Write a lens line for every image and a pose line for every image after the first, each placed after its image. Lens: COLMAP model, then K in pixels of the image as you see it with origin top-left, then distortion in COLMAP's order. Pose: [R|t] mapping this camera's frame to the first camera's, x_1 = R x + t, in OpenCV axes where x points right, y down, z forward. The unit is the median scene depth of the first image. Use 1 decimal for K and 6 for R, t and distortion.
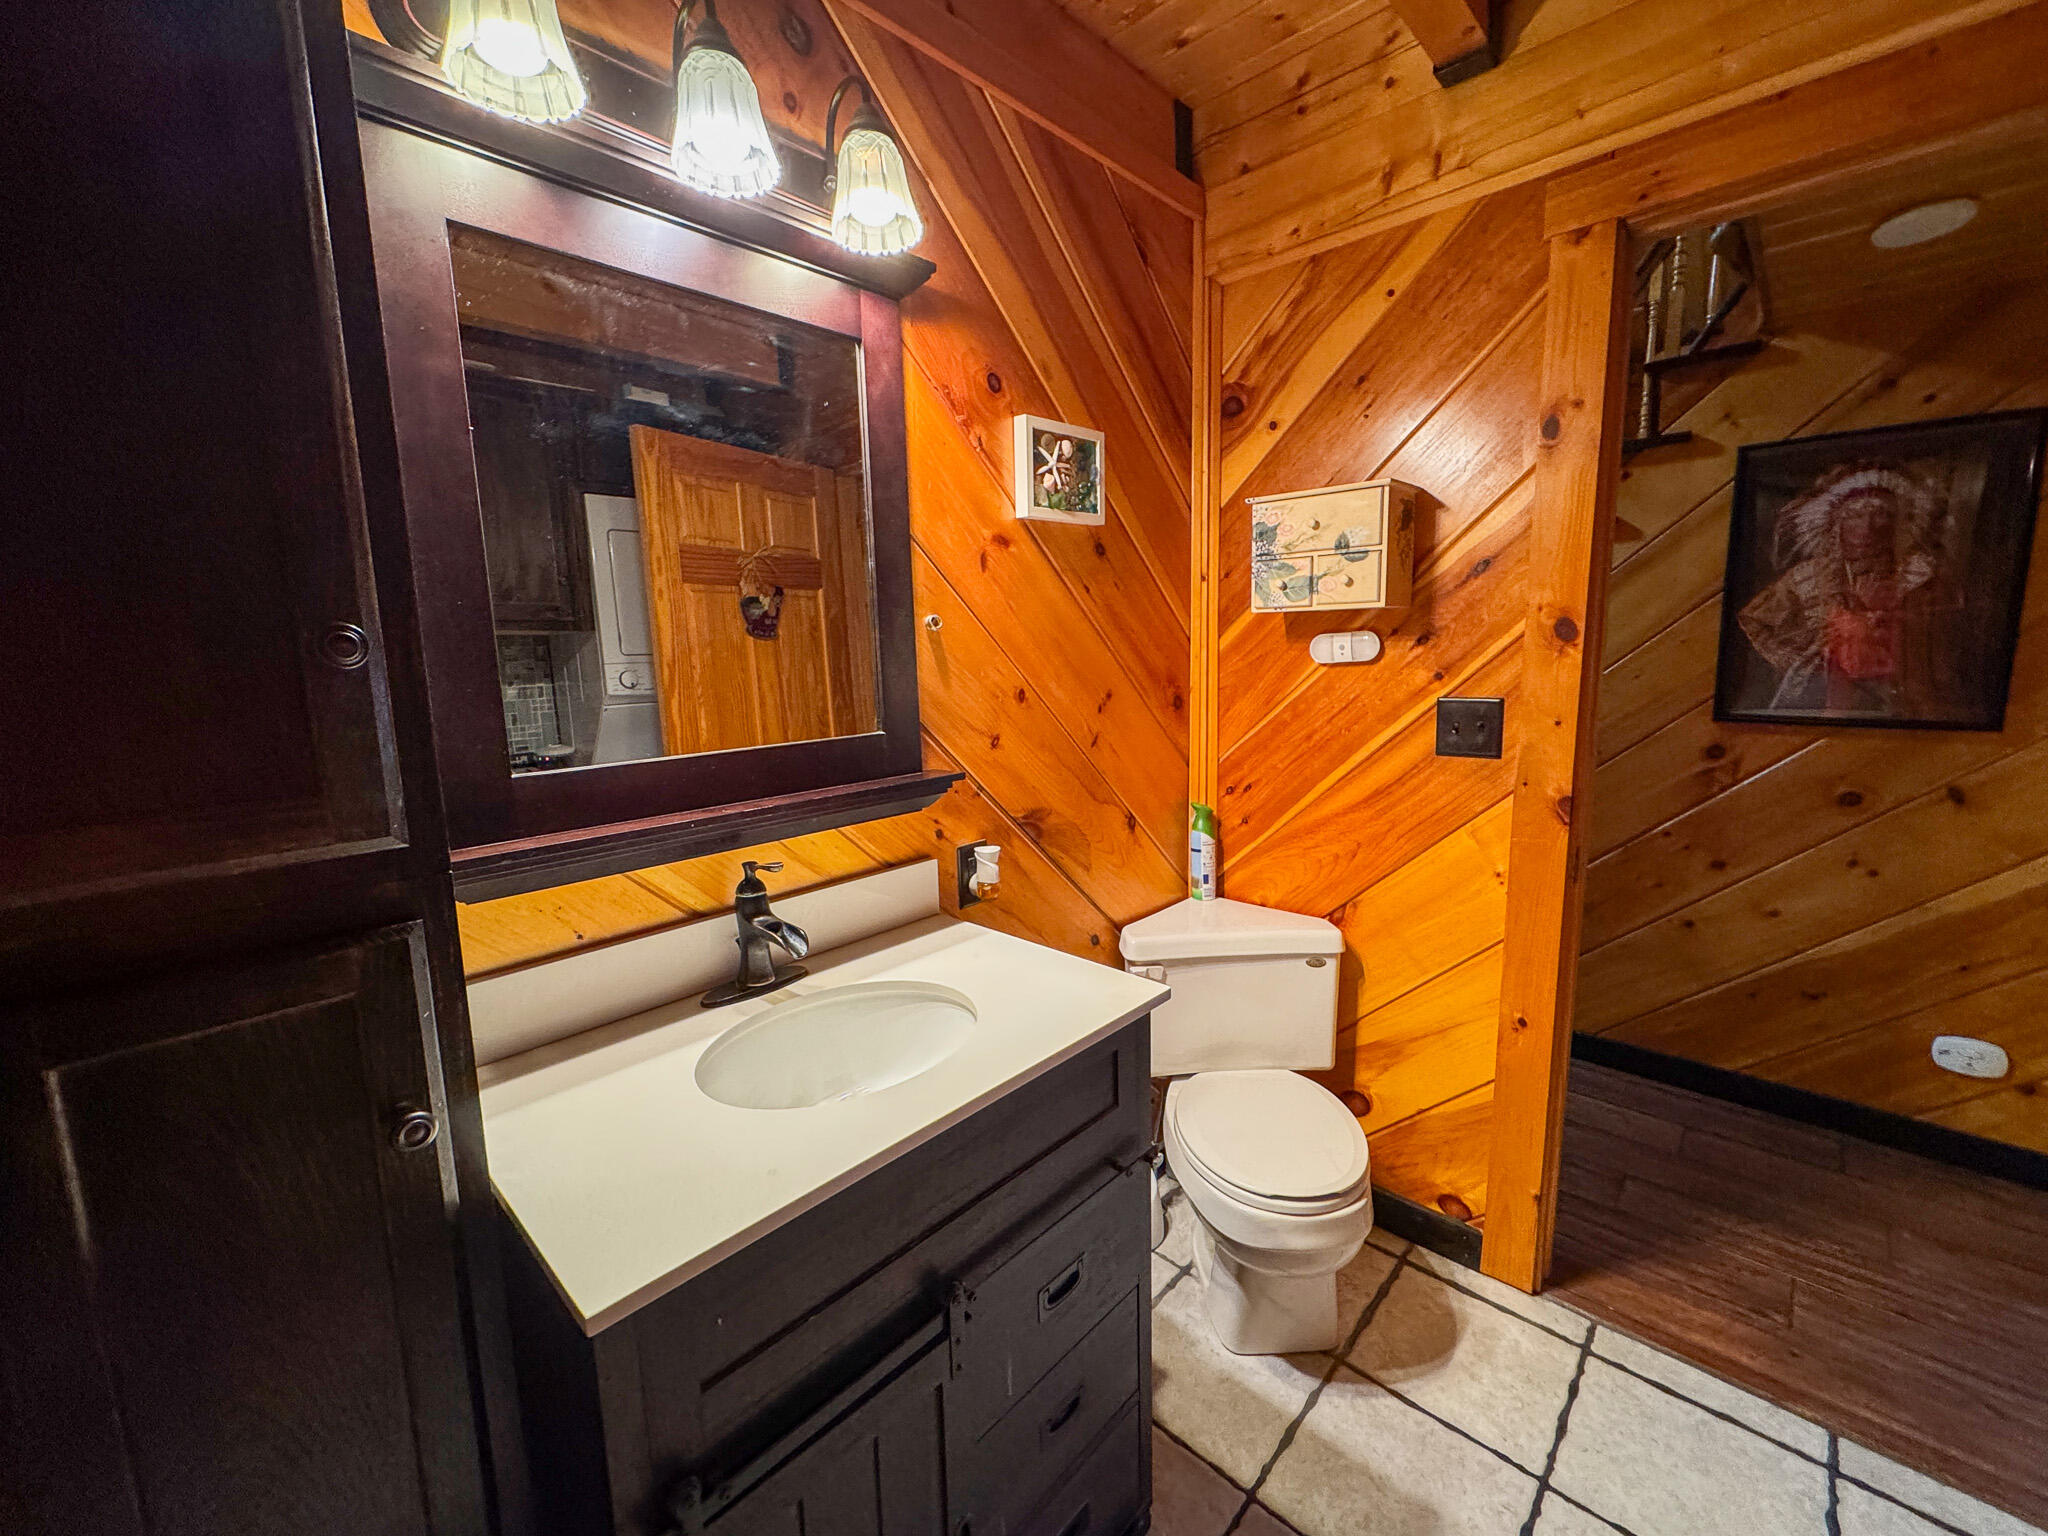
lens RADIAL K [[841.0, 0, 1030.6], [0, 841.0, 771.5], [0, 0, 1]] dist [-0.001584, 0.000036]
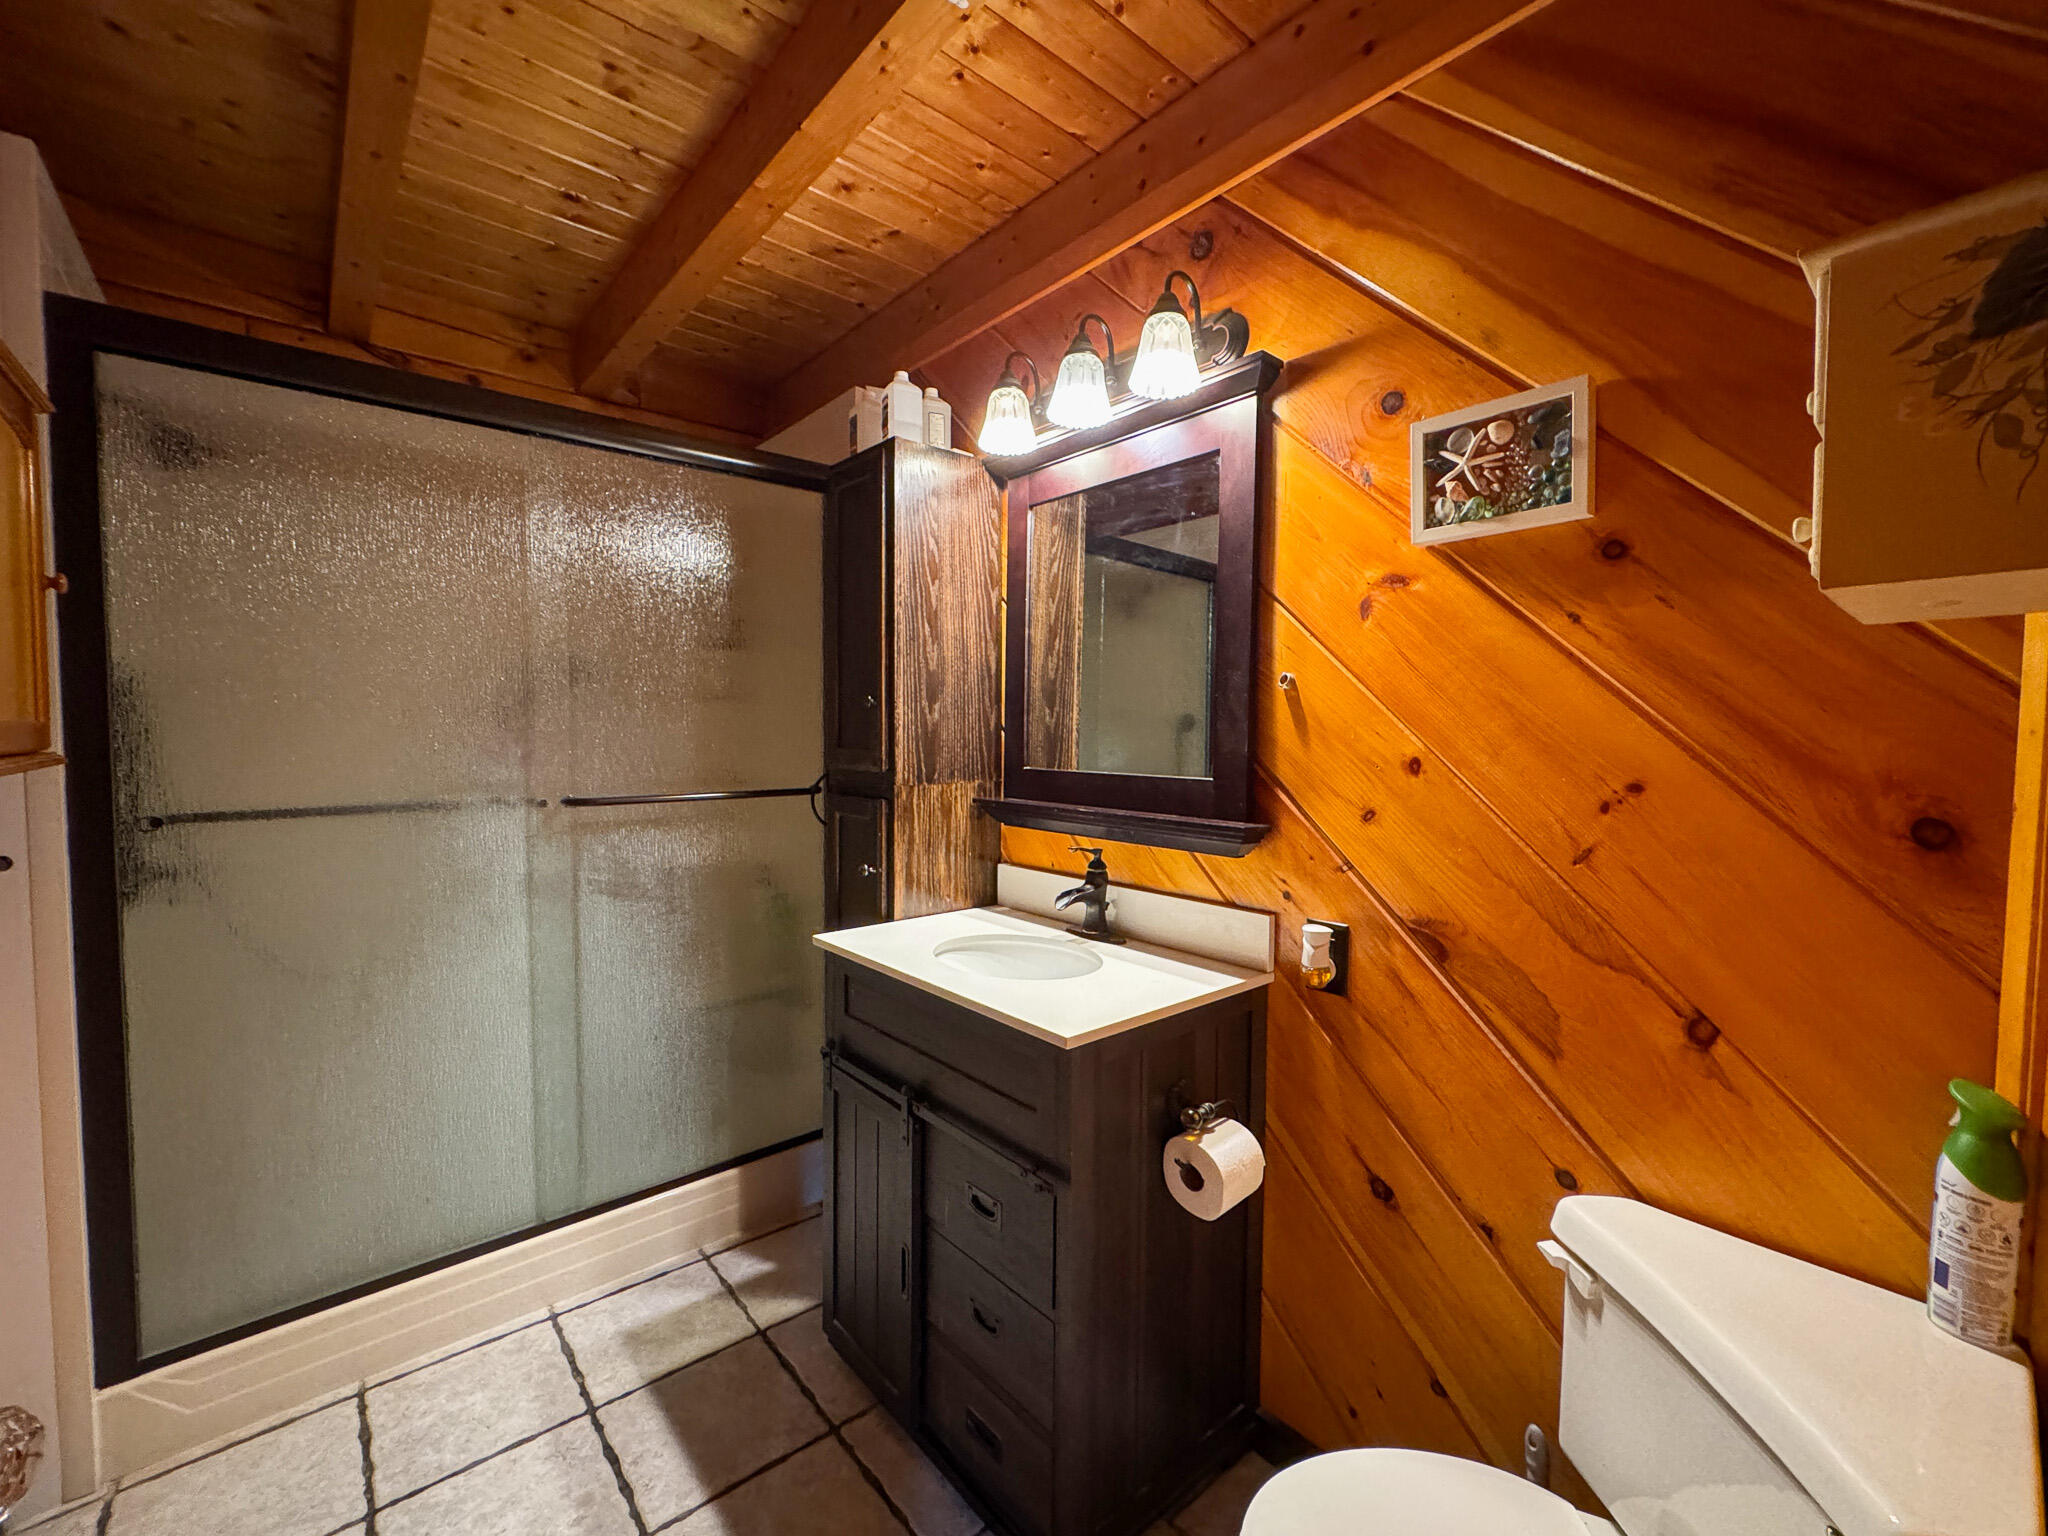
lens RADIAL K [[841.0, 0, 1030.6], [0, 841.0, 771.5], [0, 0, 1]] dist [-0.001584, 0.000036]
pose [[-0.108279, 0.065230, -0.991978, 0.801656], [-0.162494, 0.983263, 0.082394, -0.090252], [0.980751, 0.170112, -0.095867, 0.708355]]
